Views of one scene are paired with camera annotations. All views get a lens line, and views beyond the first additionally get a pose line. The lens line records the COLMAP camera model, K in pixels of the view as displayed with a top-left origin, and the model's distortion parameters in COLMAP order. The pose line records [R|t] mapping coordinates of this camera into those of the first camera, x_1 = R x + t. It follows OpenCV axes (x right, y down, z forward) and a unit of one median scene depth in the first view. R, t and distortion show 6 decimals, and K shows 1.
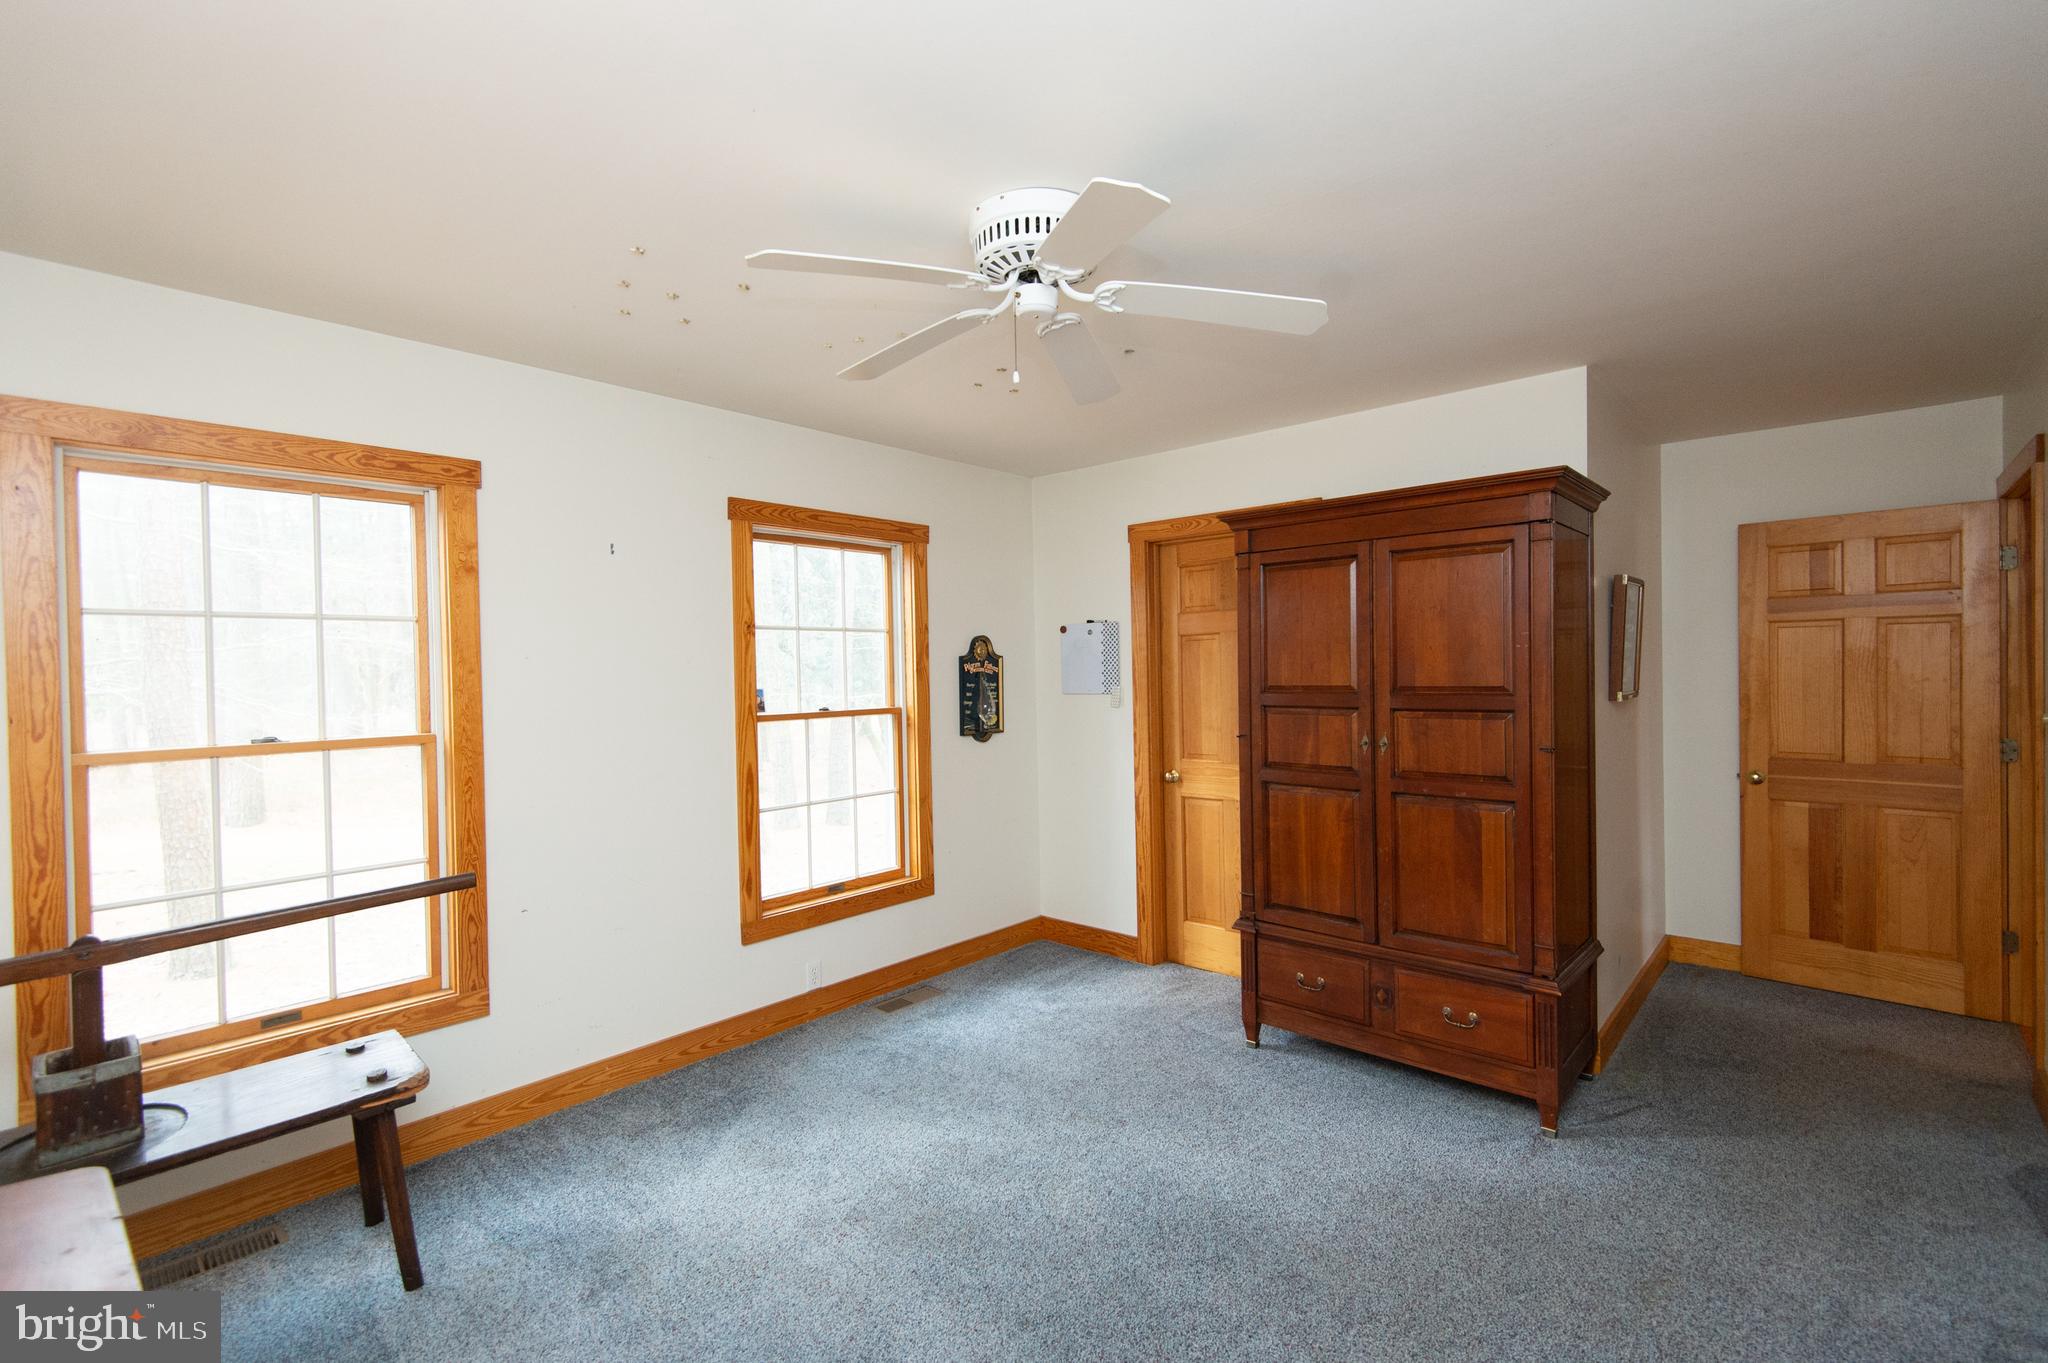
lens RADIAL K [[923.7, 0, 1066.2], [0, 923.7, 678.5], [0, 0, 1]] dist [0.003323, -0.000872]
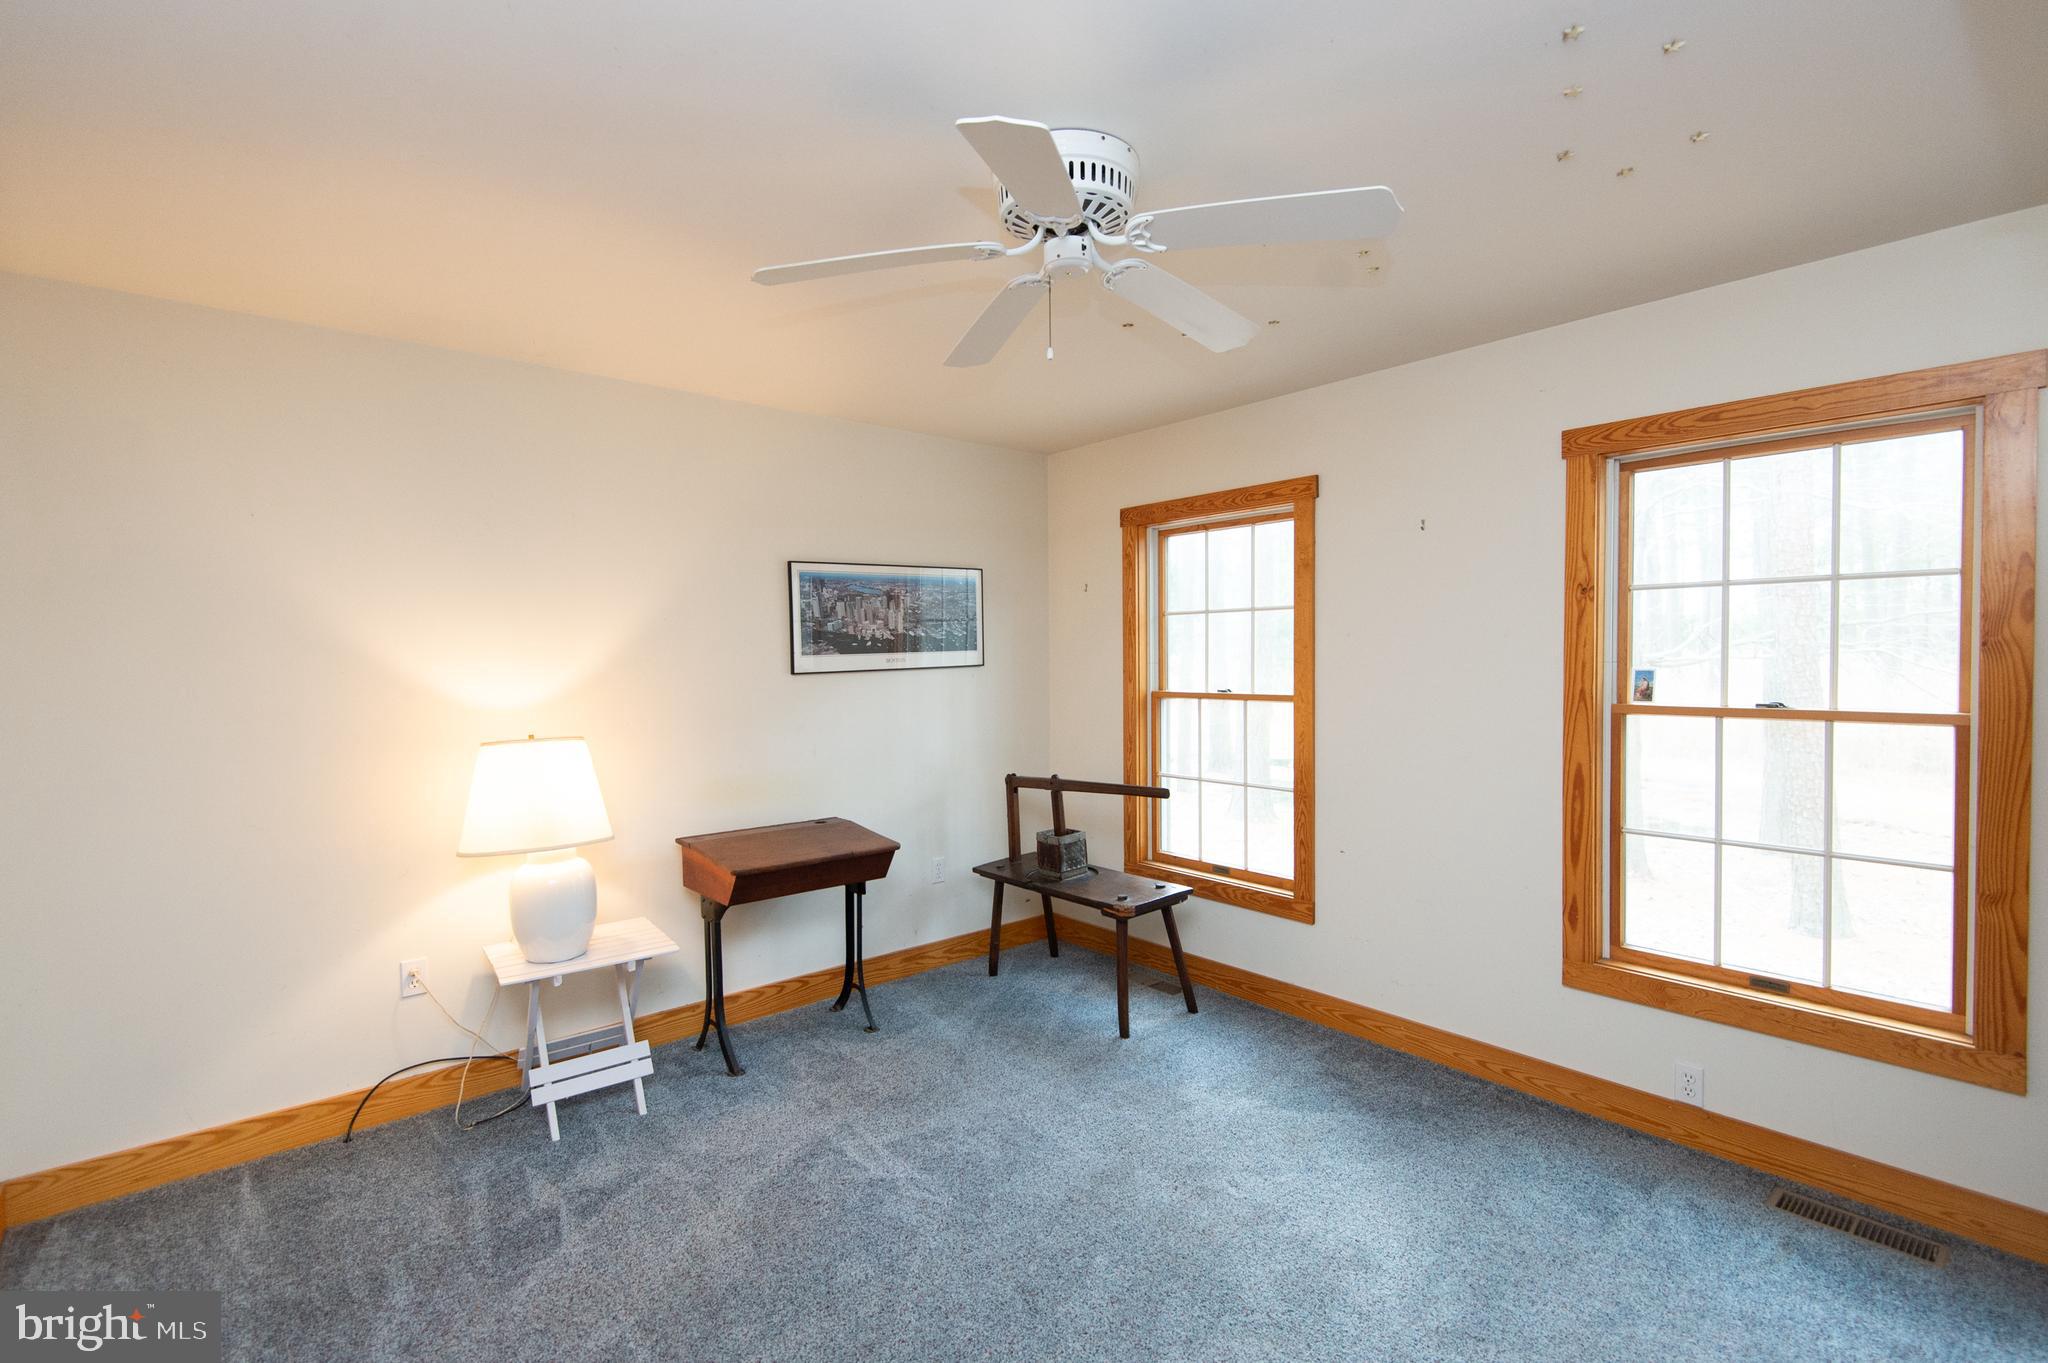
lens RADIAL K [[996.3, 0, 1024.0], [0, 996.3, 681.5], [0, 0, 1]] dist [0.002753, 0.000147]
pose [[-0.208459, 0.045096, -0.976991, 0.594360], [0.003882, 0.998967, 0.045283, -0.018639], [0.978023, 0.005647, -0.208419, 0.717159]]
